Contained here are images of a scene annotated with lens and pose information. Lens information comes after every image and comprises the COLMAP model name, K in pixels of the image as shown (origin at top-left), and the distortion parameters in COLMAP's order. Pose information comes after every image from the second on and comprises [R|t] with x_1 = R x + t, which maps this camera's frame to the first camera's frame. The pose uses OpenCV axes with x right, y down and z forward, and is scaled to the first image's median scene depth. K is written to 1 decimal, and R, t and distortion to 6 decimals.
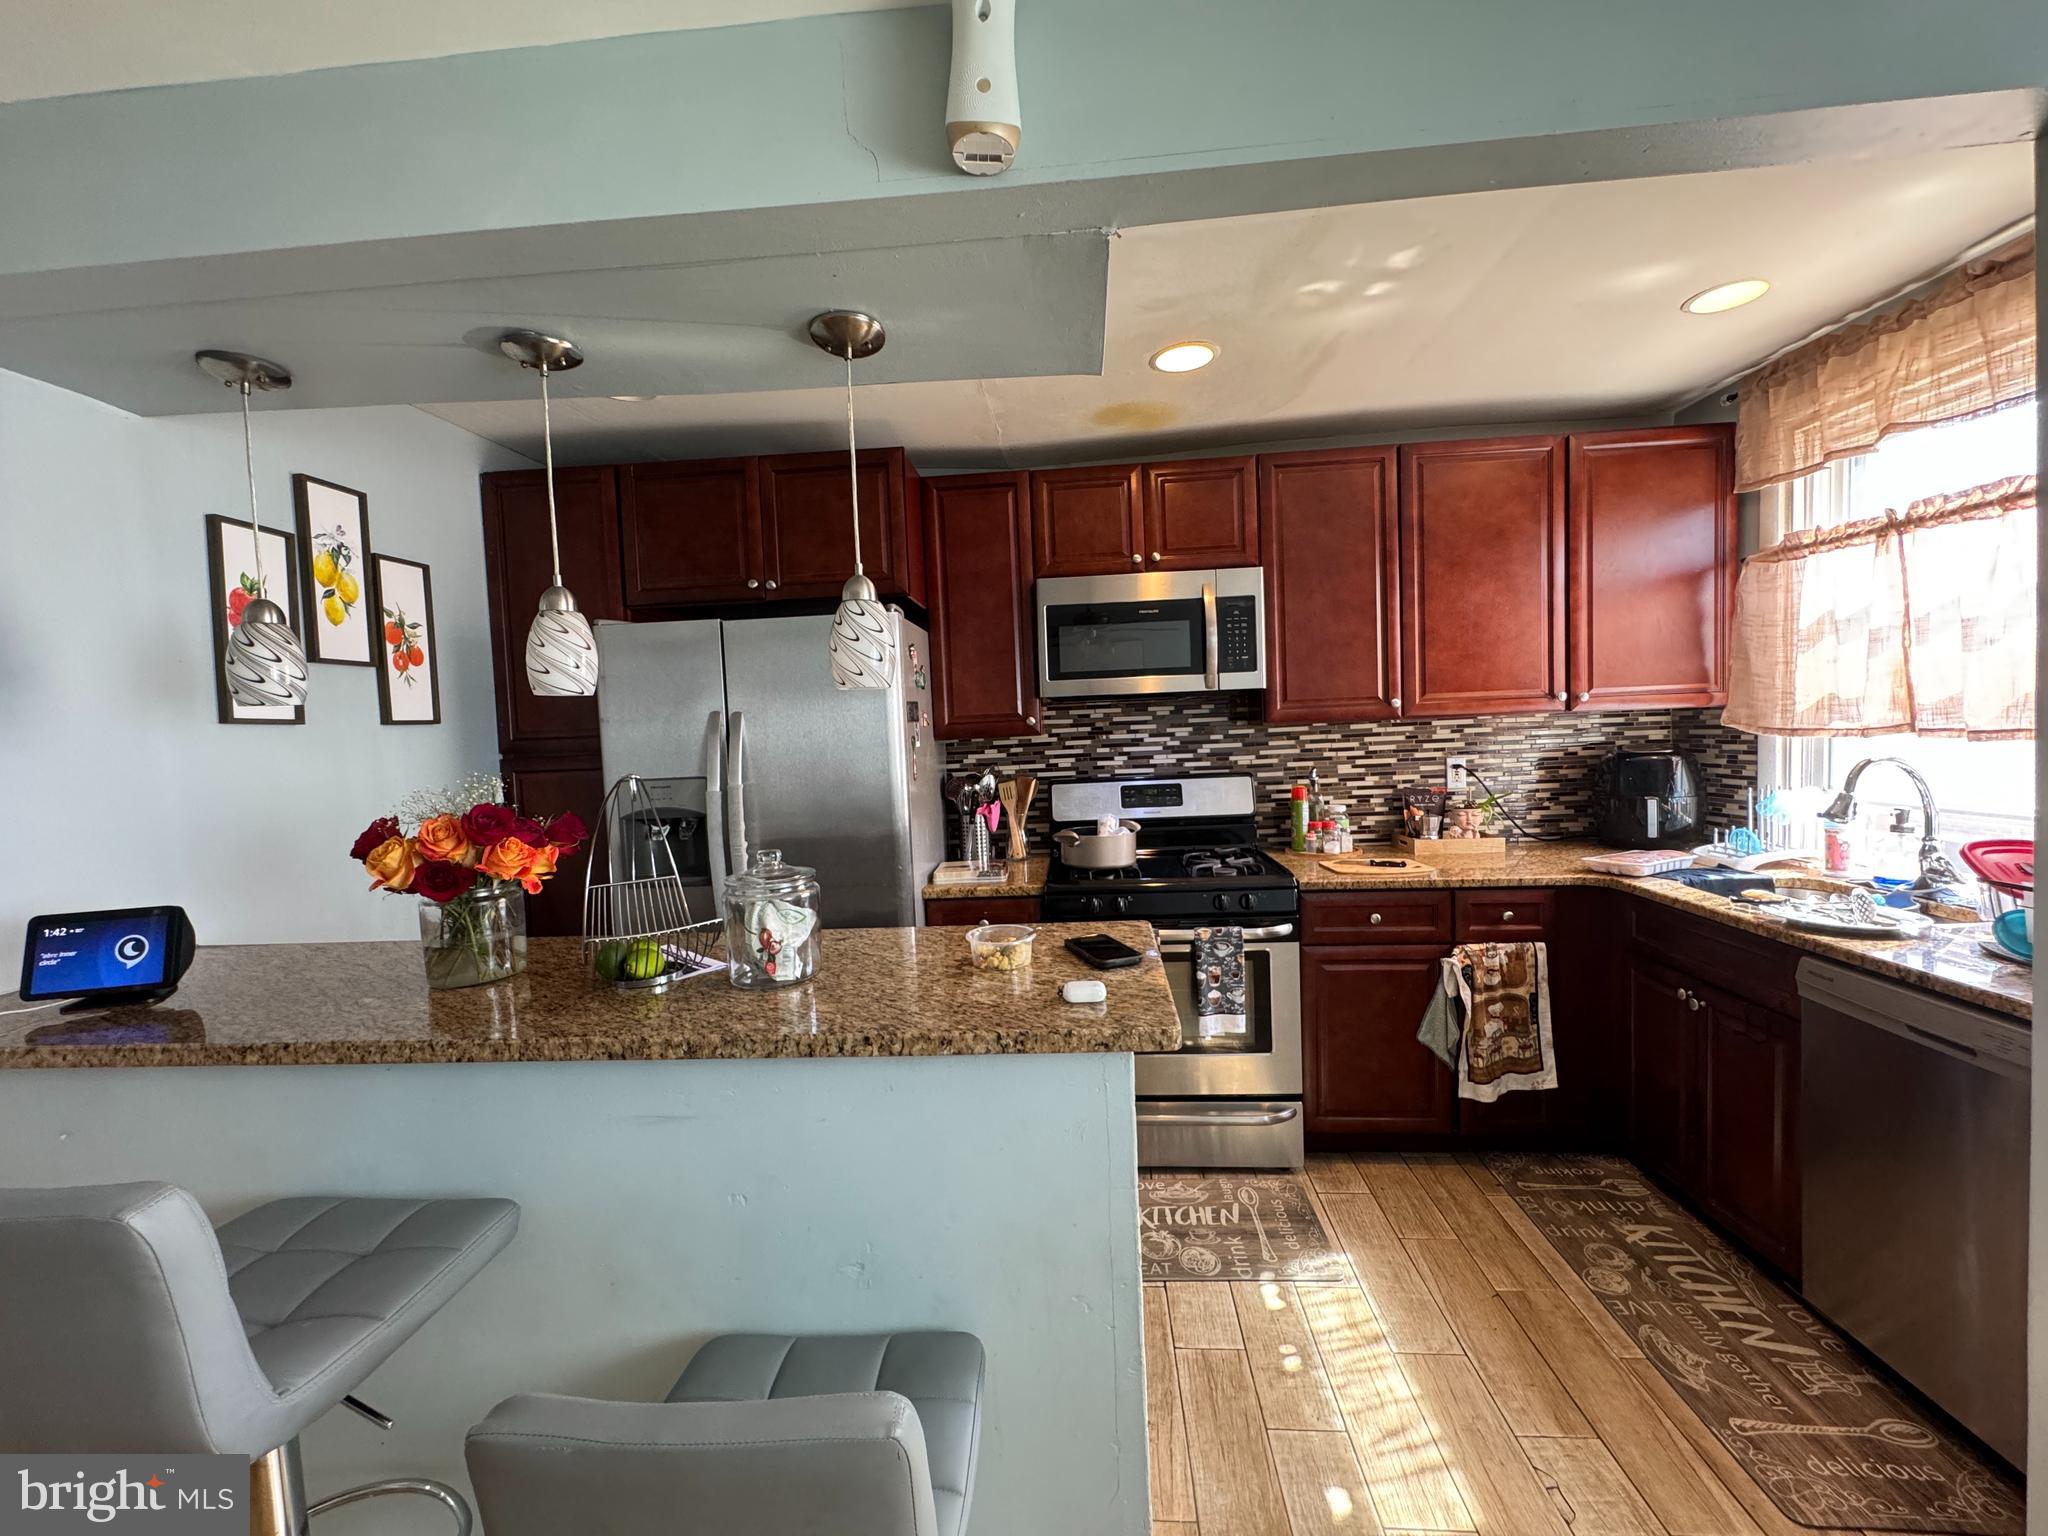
lens RADIAL K [[823.6, 0, 1027.0], [0, 823.6, 767.6], [0, 0, 1]] dist [-0.002184, 0.000230]
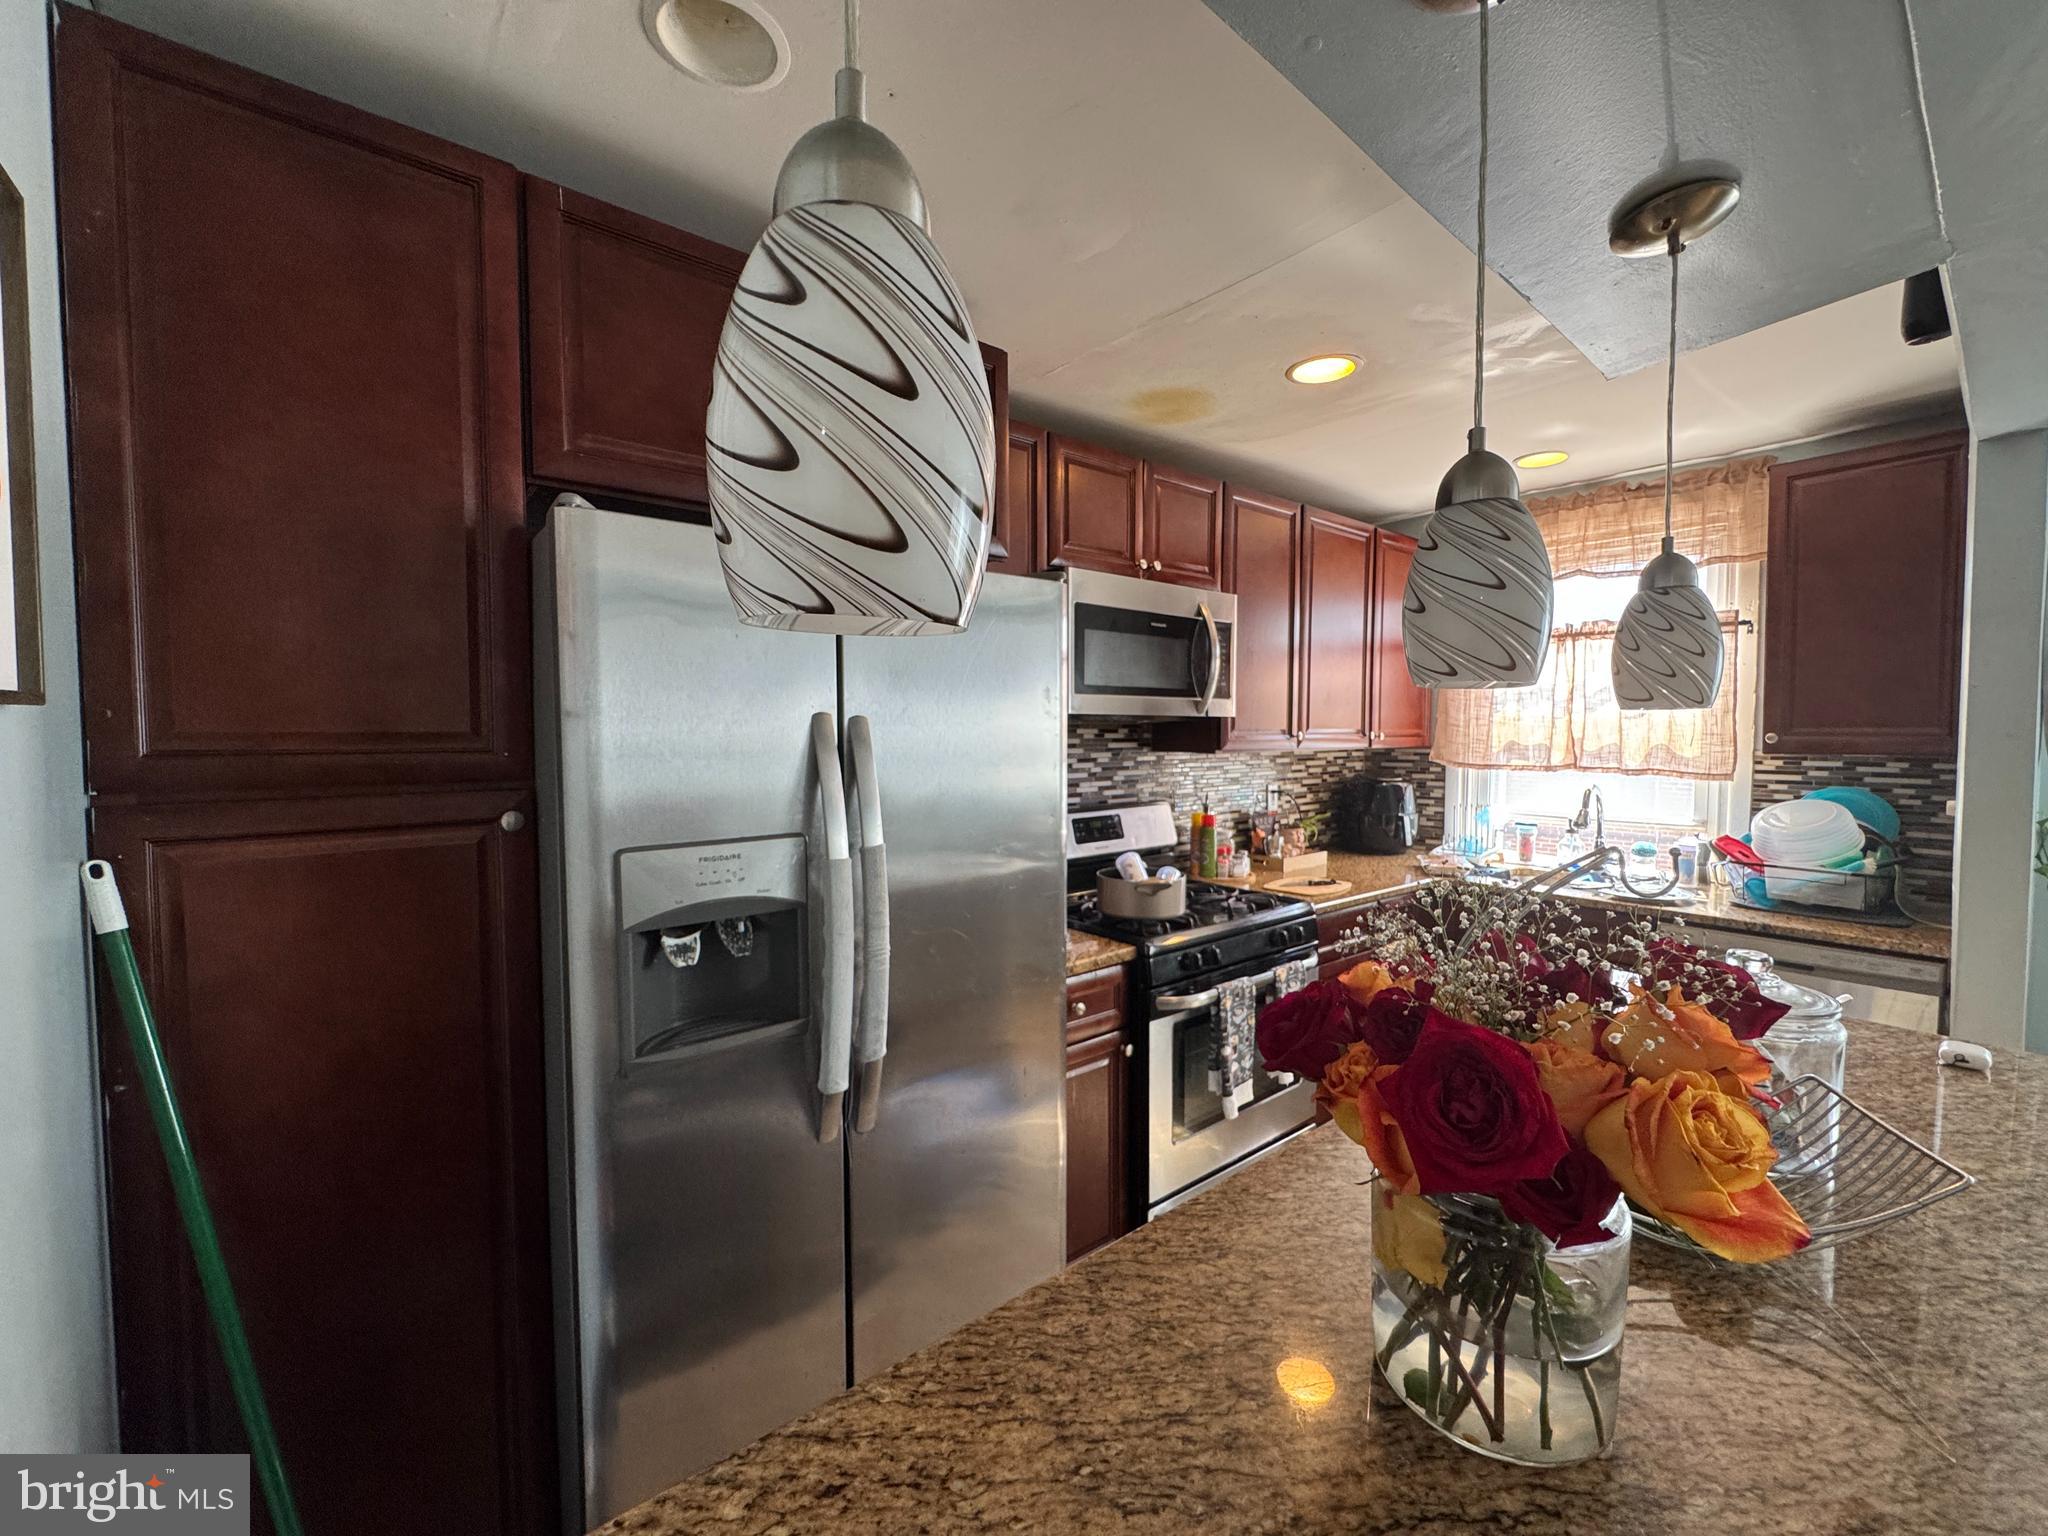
lens RADIAL K [[823.6, 0, 1028.0], [0, 823.6, 763.4], [0, 0, 1]] dist [-0.002184, 0.000230]
pose [[0.731475, 0.011257, 0.681775, -0.600307], [0.005670, 0.999729, -0.022590, -0.019885], [-0.681845, 0.020390, 0.731213, 0.465706]]
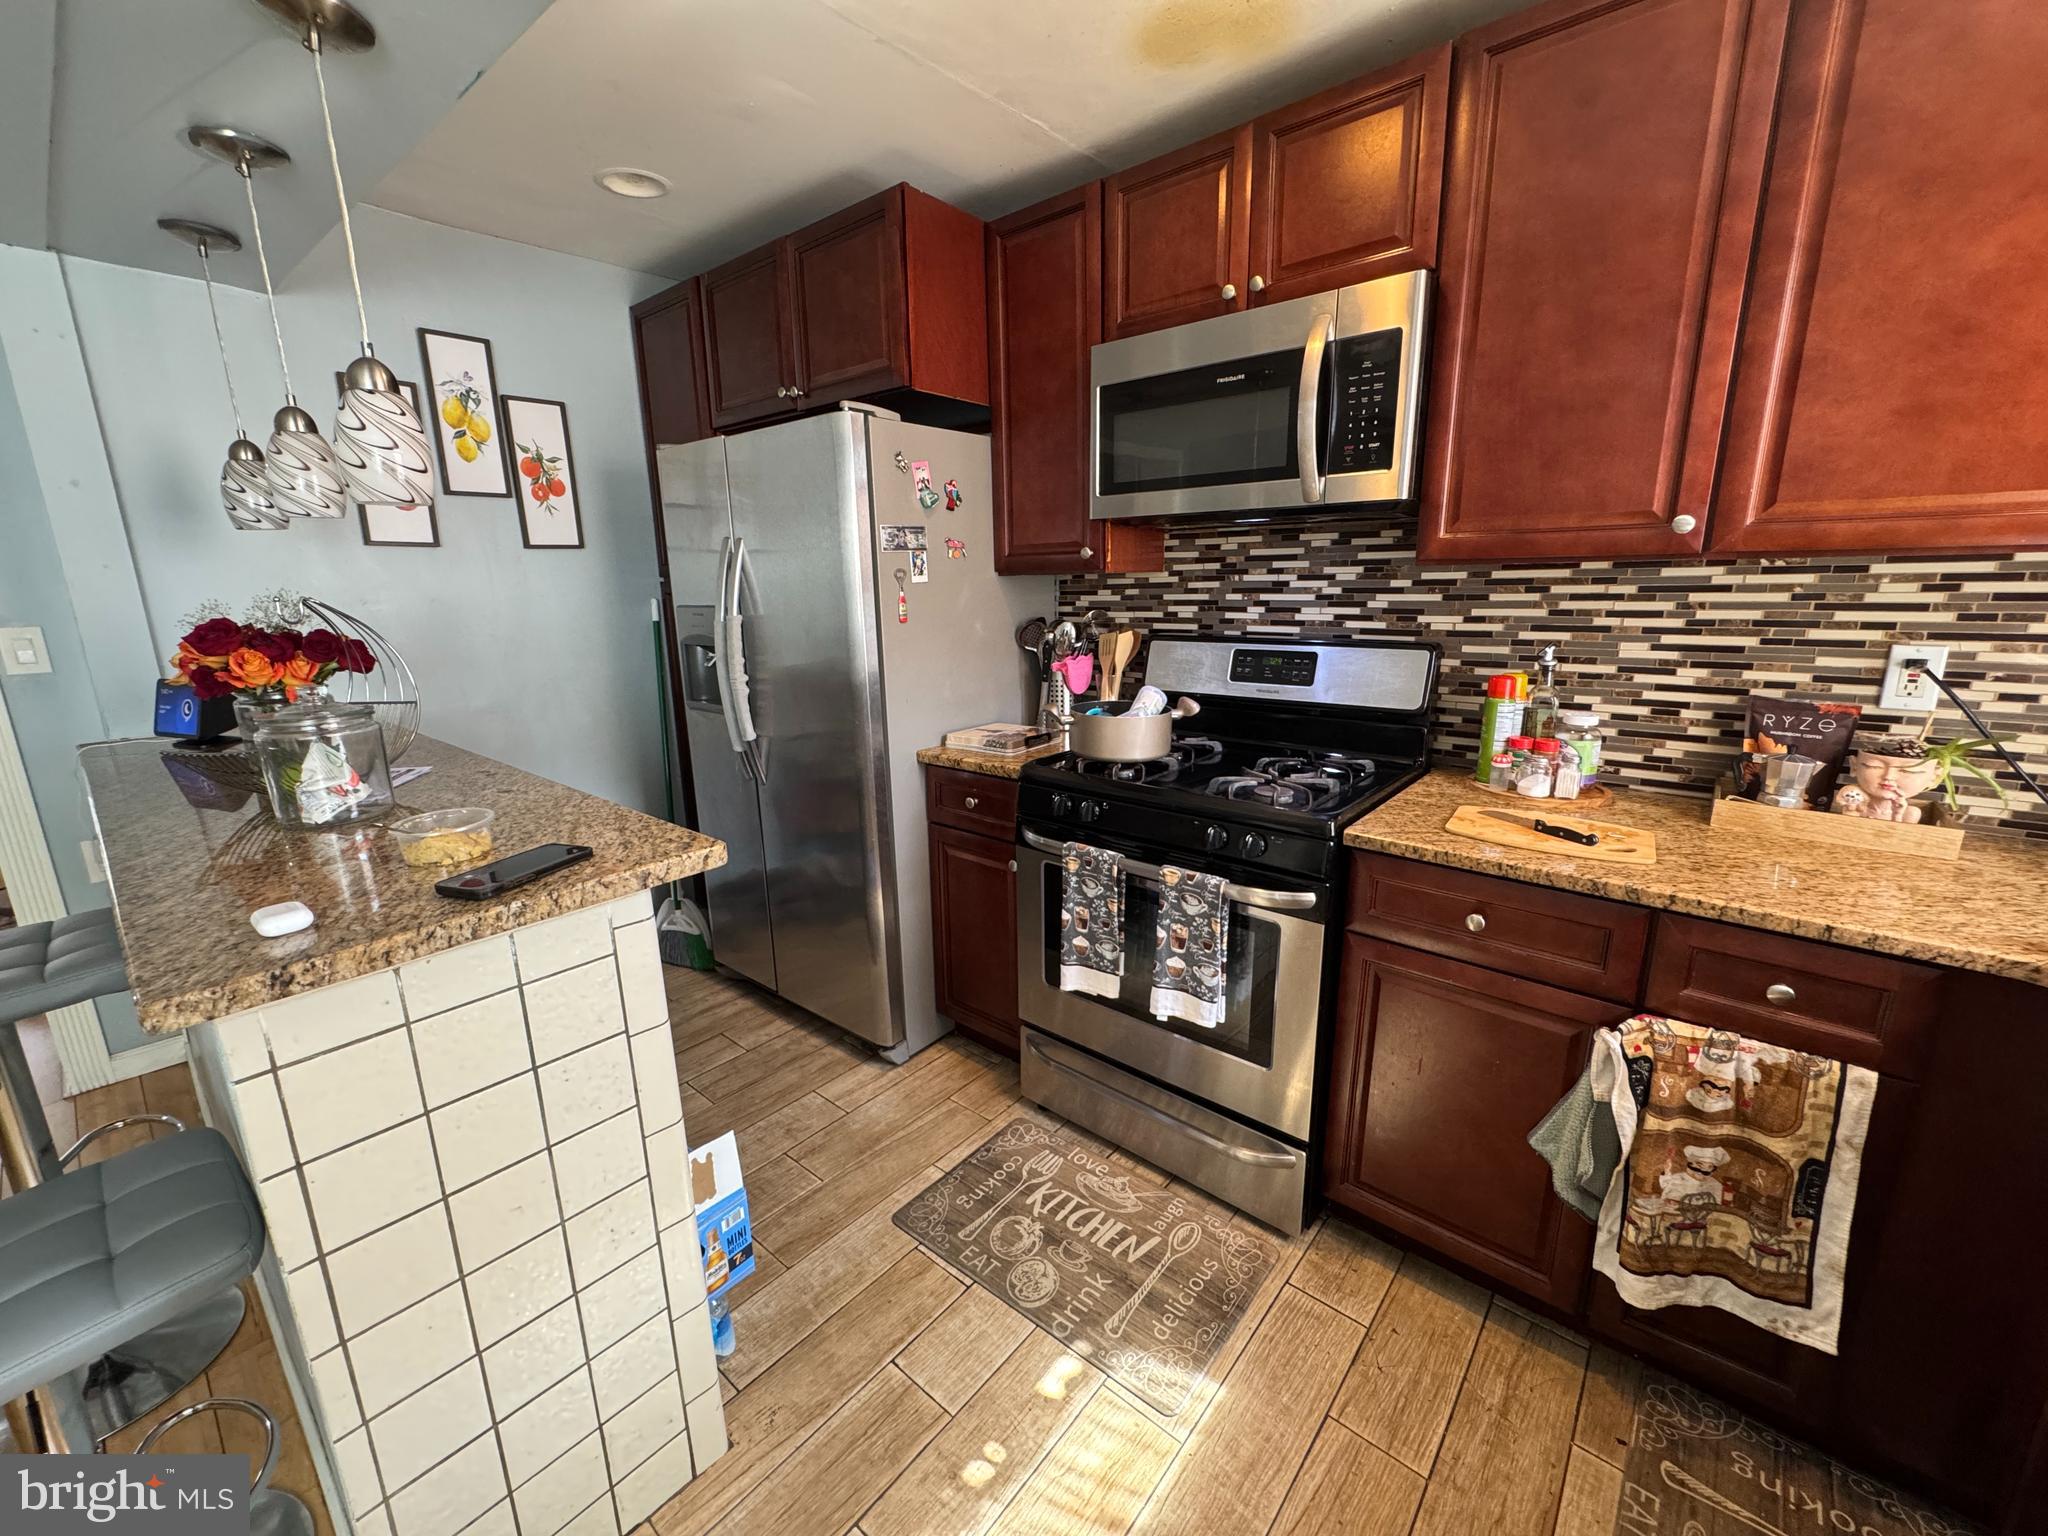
lens RADIAL K [[823.6, 0, 1025.8], [0, 823.6, 768.2], [0, 0, 1]] dist [-0.002184, 0.000230]
pose [[0.805836, 0.161564, -0.569671, 0.458142], [-0.046316, 0.976307, 0.211374, -0.022609], [0.590324, -0.143947, 0.794227, 0.371732]]
